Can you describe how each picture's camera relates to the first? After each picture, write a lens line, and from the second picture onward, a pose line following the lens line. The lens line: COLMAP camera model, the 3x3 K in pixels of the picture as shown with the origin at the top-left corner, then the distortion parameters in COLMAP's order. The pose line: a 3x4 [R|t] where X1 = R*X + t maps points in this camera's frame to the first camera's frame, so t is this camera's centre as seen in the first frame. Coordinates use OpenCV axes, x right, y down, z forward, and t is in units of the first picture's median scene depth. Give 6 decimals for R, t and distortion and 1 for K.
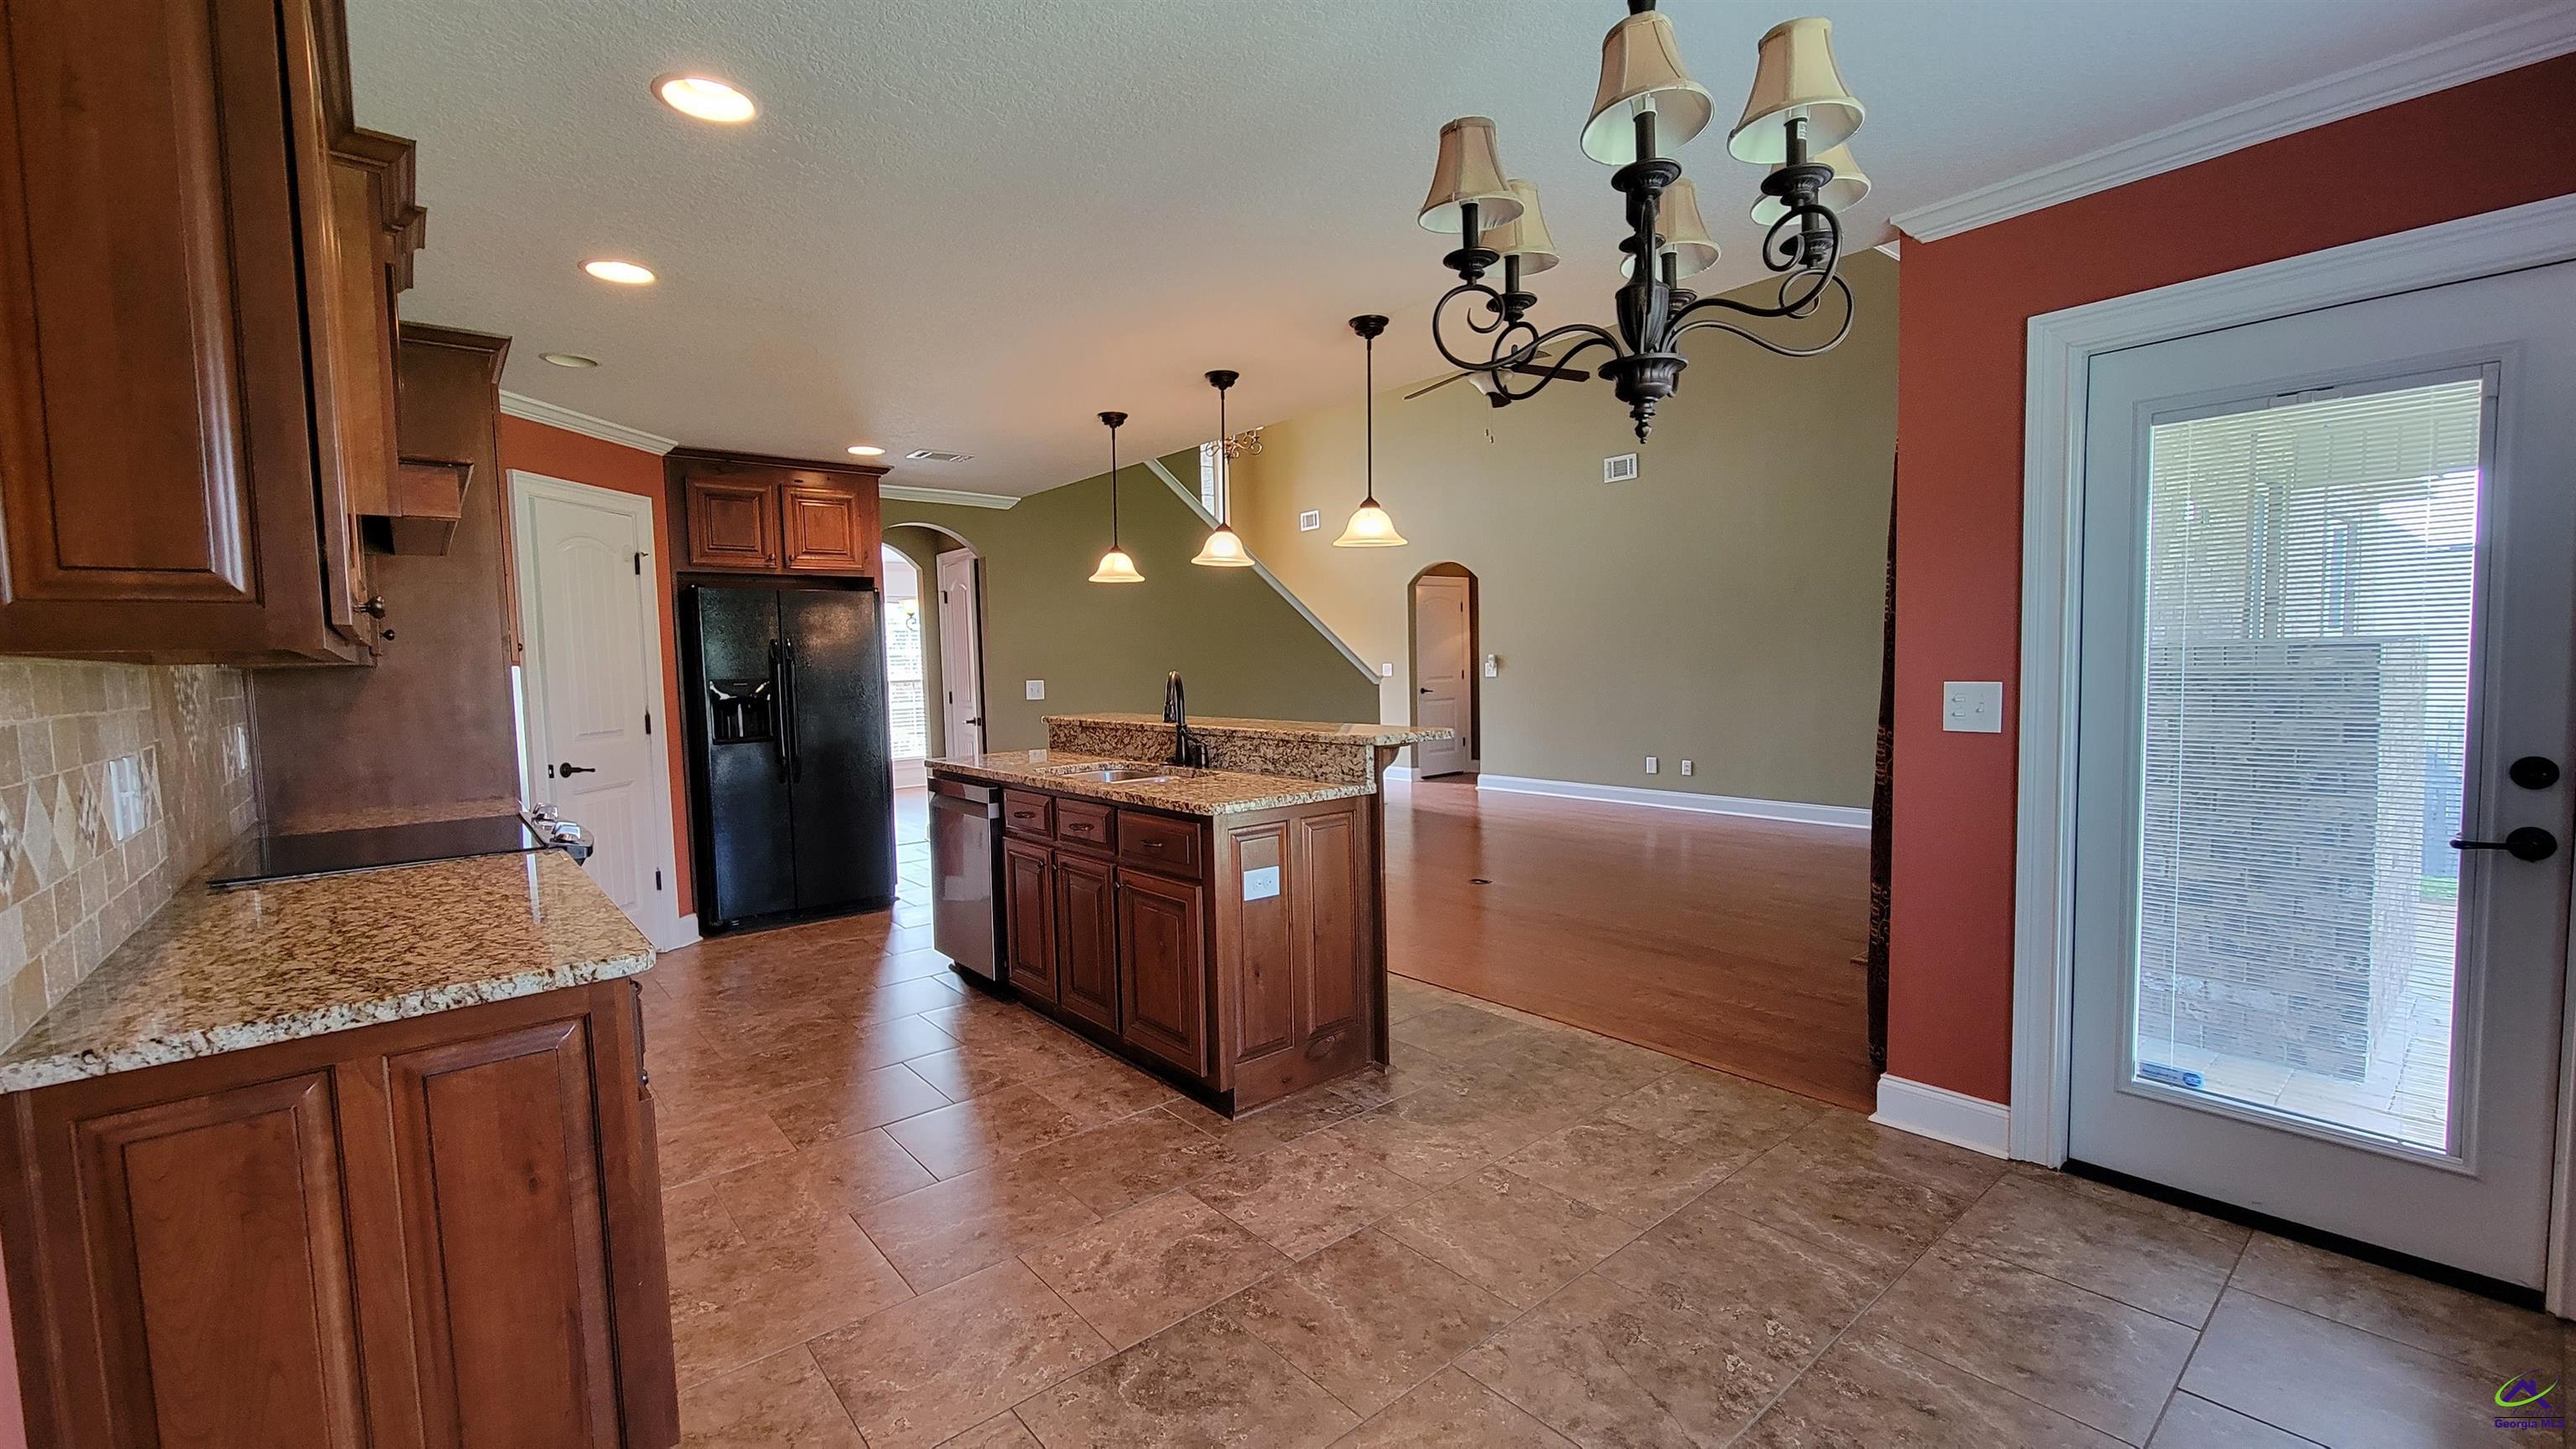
lens RADIAL K [[1054.6, 0, 1288.0], [0, 1054.6, 724.5], [0, 0, 1]] dist [0.006071, -0.000456]
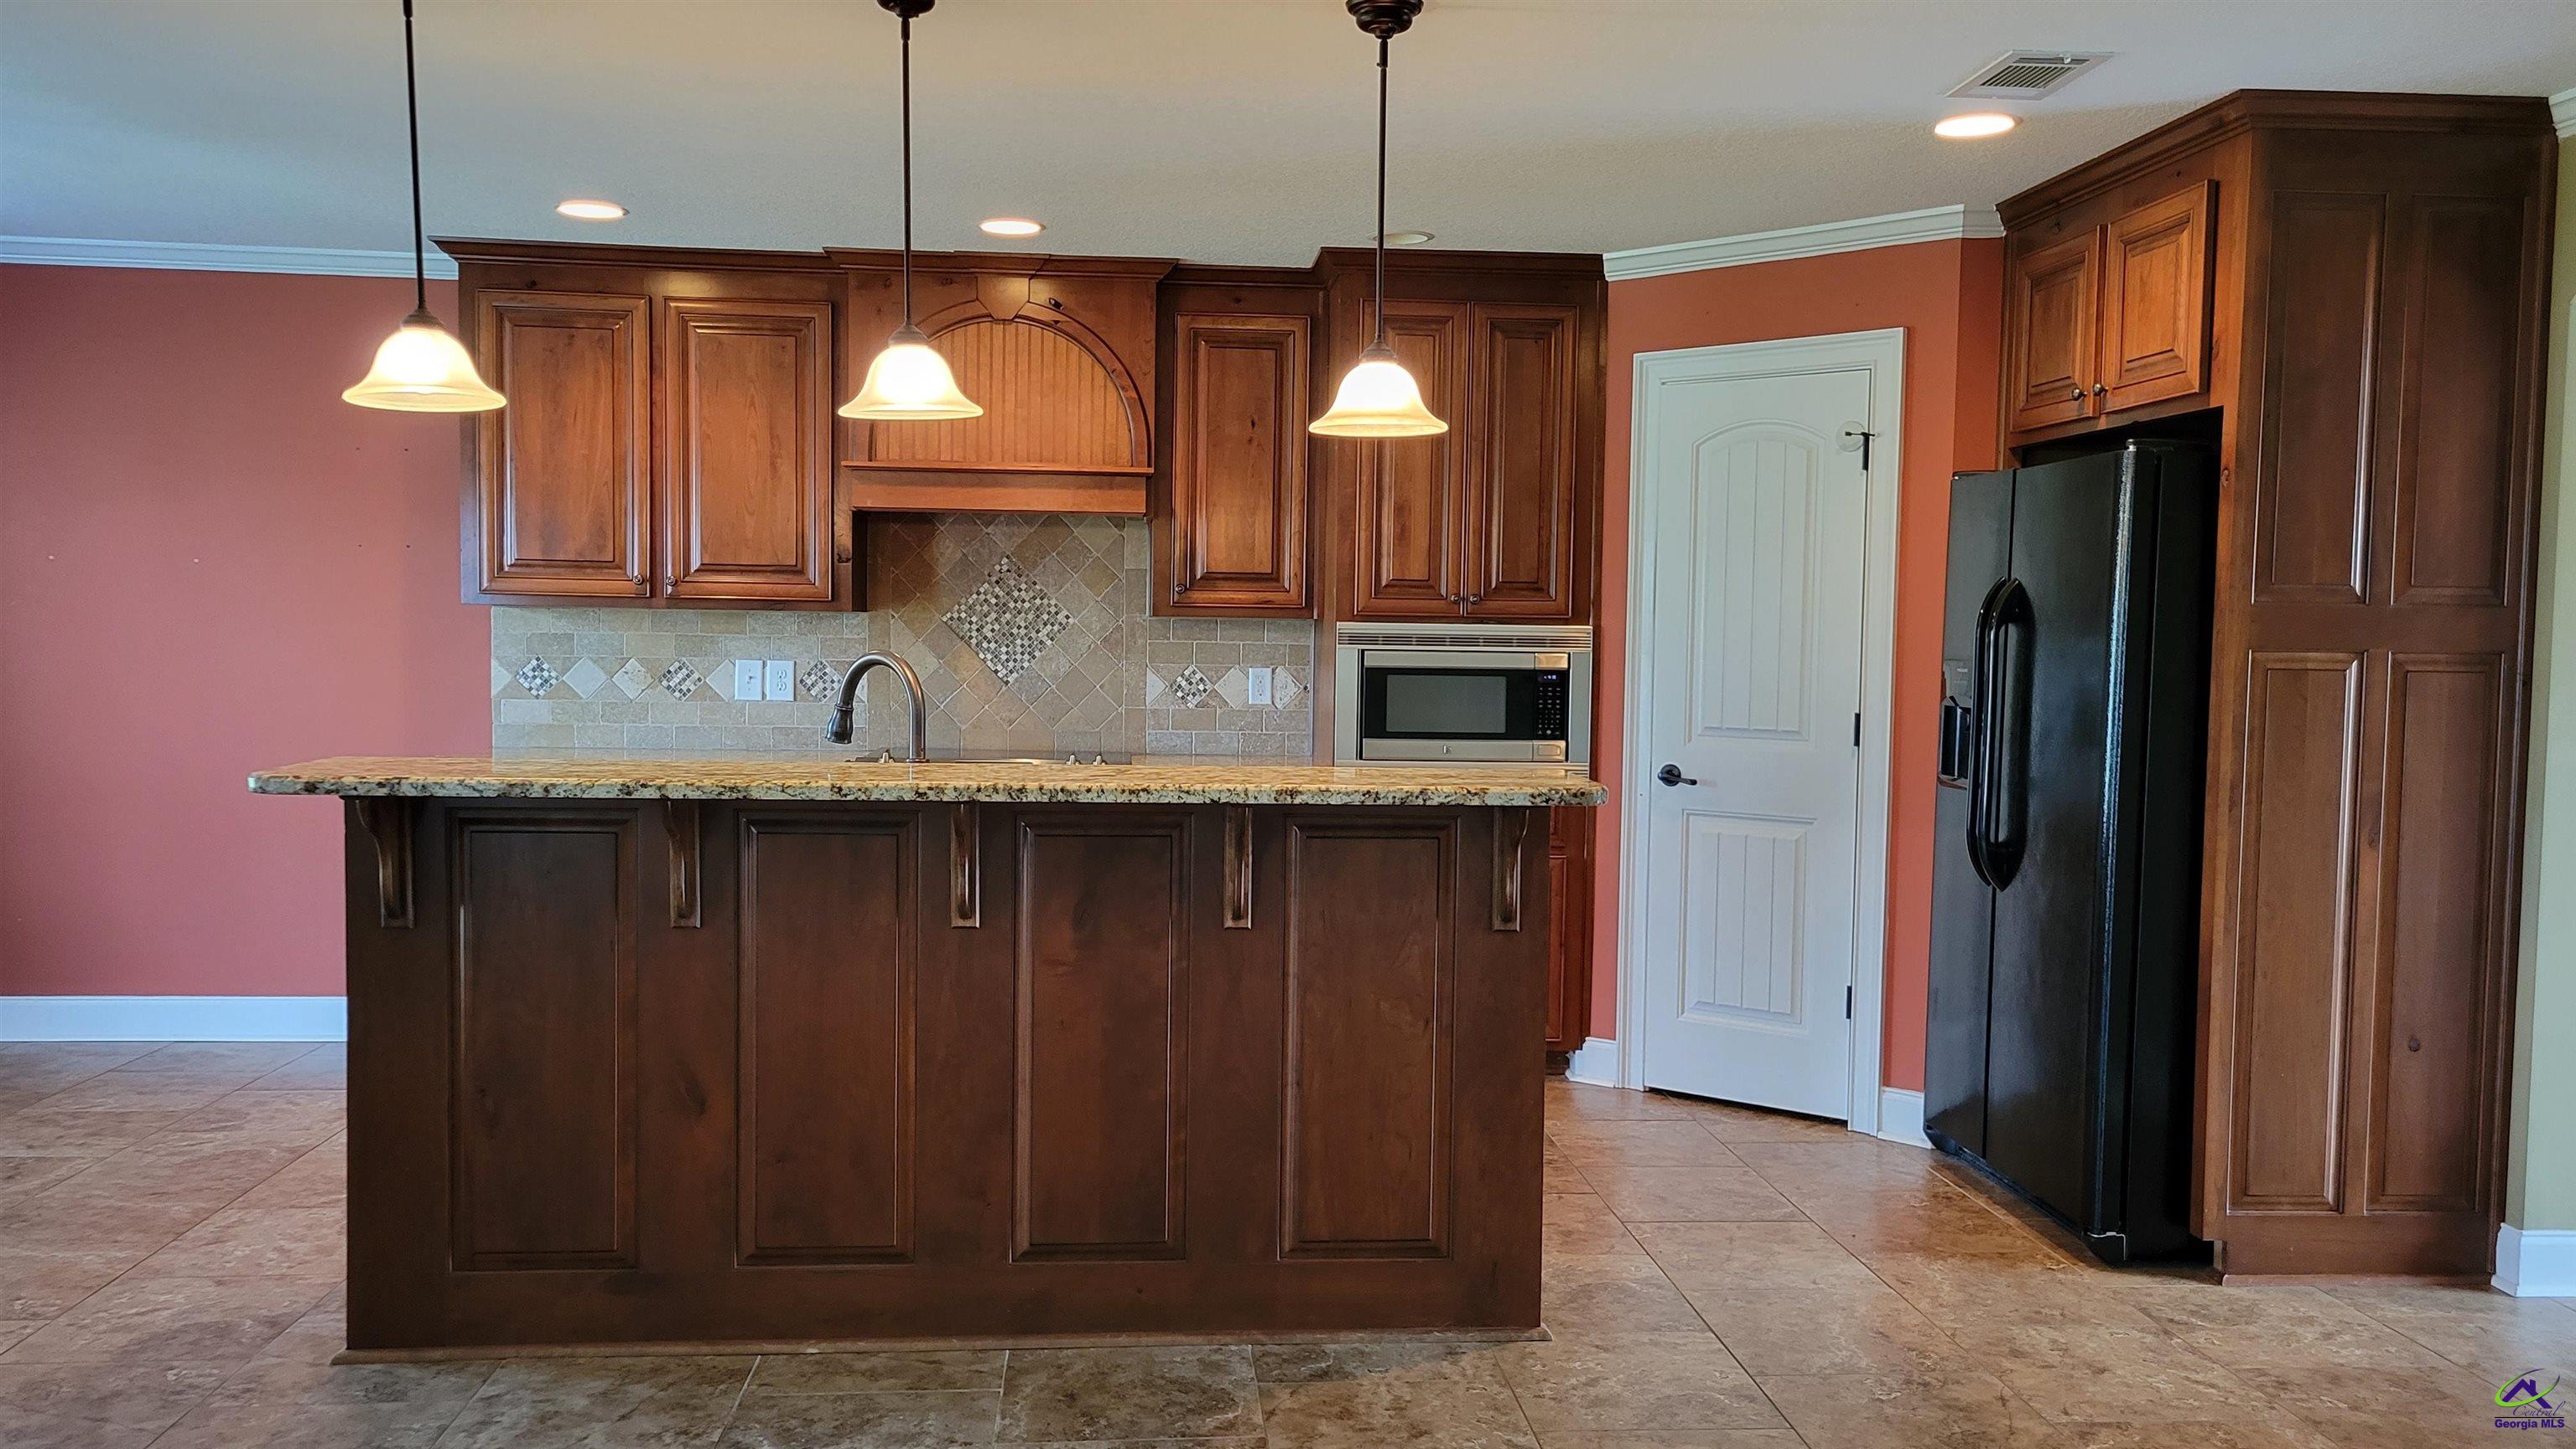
lens RADIAL K [[1890.7, 0, 1204.0], [0, 1890.7, 711.2], [0, 0, 1]] dist [0.053134, -0.005227]
pose [[-0.587385, 0.062222, -0.806912, 0.656021], [-0.053110, 0.991927, 0.115150, -0.168796], [0.807563, 0.110493, -0.579339, 1.991053]]
